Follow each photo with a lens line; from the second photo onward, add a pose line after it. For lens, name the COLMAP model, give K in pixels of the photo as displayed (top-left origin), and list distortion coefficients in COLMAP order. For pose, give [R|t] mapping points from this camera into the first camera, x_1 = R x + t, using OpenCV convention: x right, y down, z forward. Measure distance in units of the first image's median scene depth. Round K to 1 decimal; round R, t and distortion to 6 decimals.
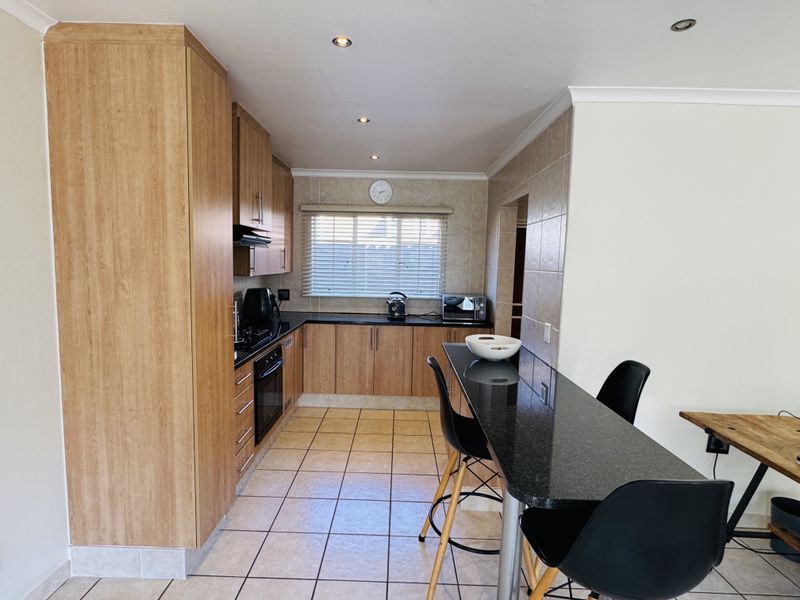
lens RADIAL K [[418.6, 0, 397.9], [0, 418.6, 301.0], [0, 0, 1]] dist [-0.000466, -0.000692]
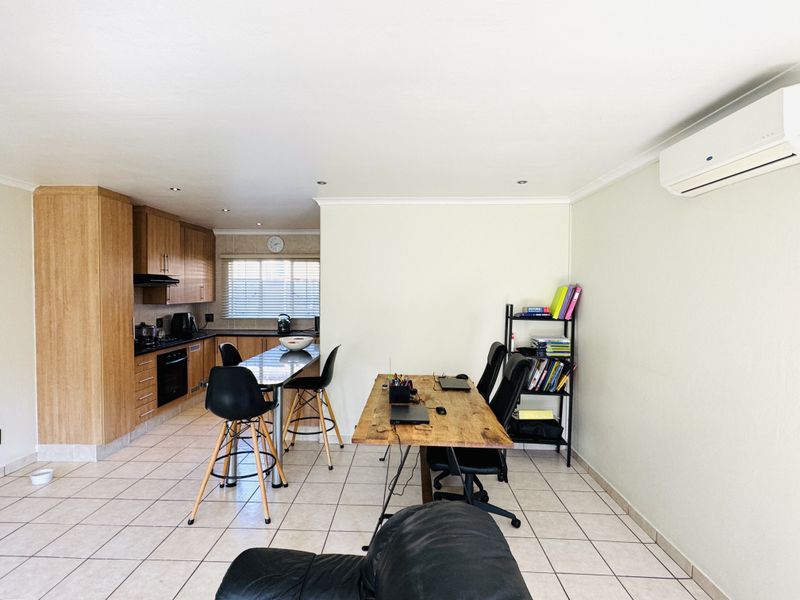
lens RADIAL K [[418.6, 0, 398.7], [0, 418.6, 301.9], [0, 0, 1]] dist [-0.000466, -0.000692]
pose [[0.999640, -0.019646, -0.018273, 0.641482], [0.018383, 0.997592, -0.066877, 0.061767], [0.019543, 0.066517, 0.997594, -0.646477]]
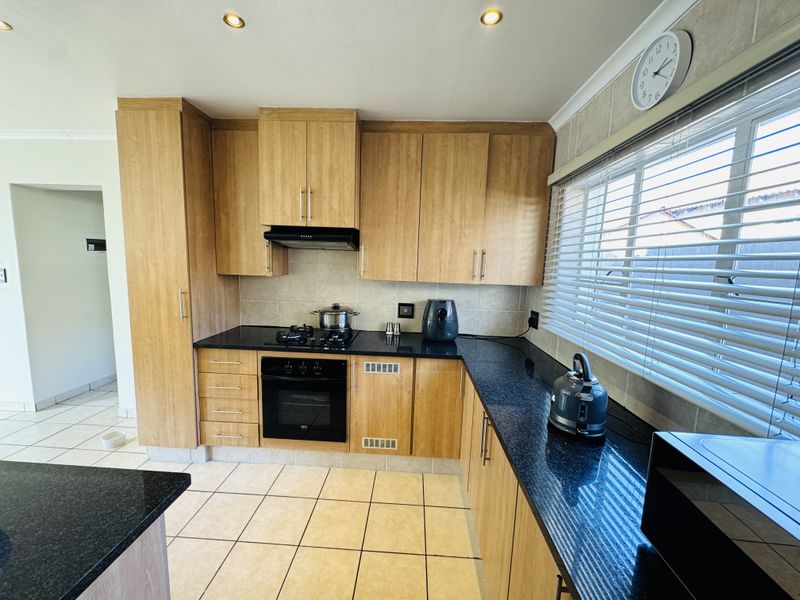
lens RADIAL K [[316.9, 0, 398.7], [0, 316.9, 300.1], [0, 0, 1]] dist [0.002461, 0.000016]
pose [[-0.049378, 0.092377, -0.994499, 0.397362], [-0.130068, 0.986640, 0.098105, -0.111124], [0.990275, 0.134197, -0.036703, 1.317910]]
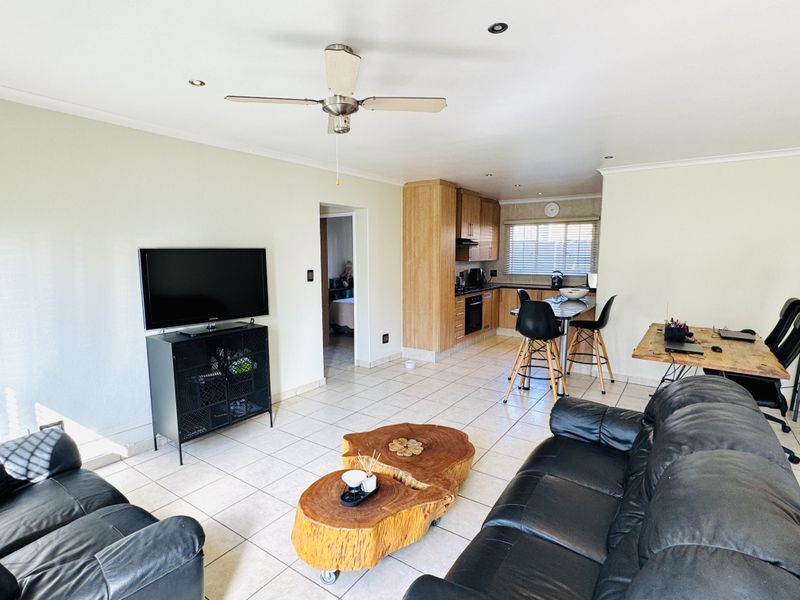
lens RADIAL K [[418.6, 0, 399.0], [0, 418.6, 301.9], [0, 0, 1]] dist [-0.000466, -0.000692]
pose [[0.824638, 0.040026, -0.564244, 0.641481], [-0.032157, 0.999197, 0.023882, 0.123419], [0.564747, -0.001549, 0.825263, -1.084319]]
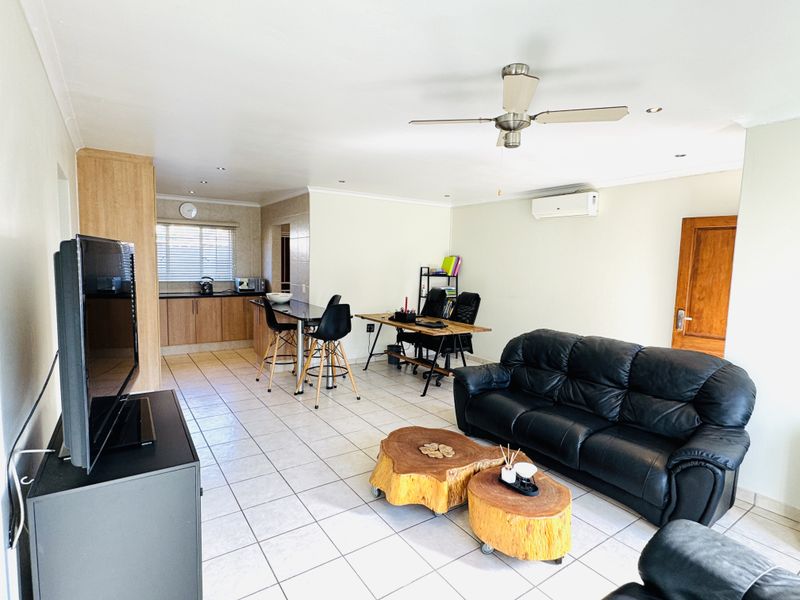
lens RADIAL K [[418.6, 0, 398.3], [0, 418.6, 299.9], [0, 0, 1]] dist [-0.000466, -0.000692]
pose [[0.823897, -0.058245, 0.563738, -0.455511], [0.053368, 0.998258, 0.025143, 0.096628], [-0.564221, 0.009371, 0.825571, -1.047640]]
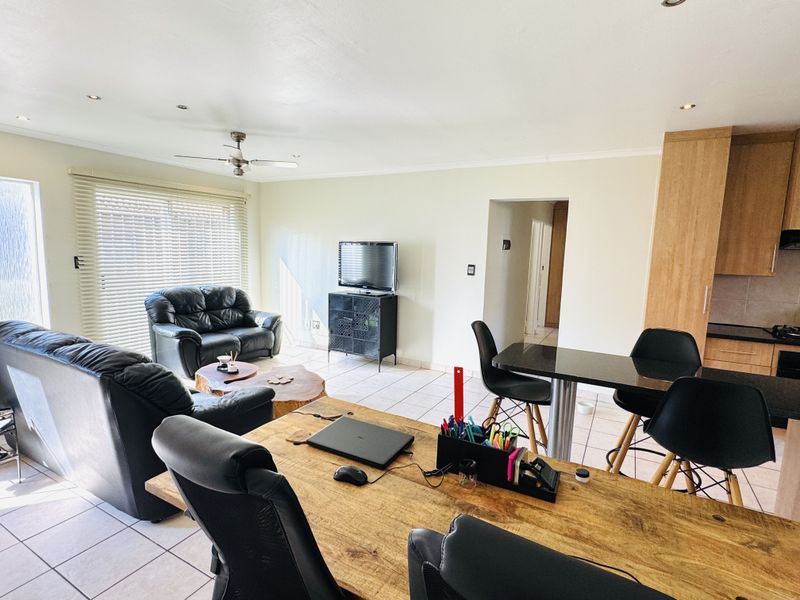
lens RADIAL K [[418.6, 0, 402.2], [0, 418.6, 301.9], [0, 0, 1]] dist [-0.000466, -0.000692]
pose [[-0.476144, 0.069326, -0.876630, 1.093727], [-0.130320, 0.980317, 0.148310, -0.017187], [0.869657, 0.184859, -0.457737, 0.596547]]
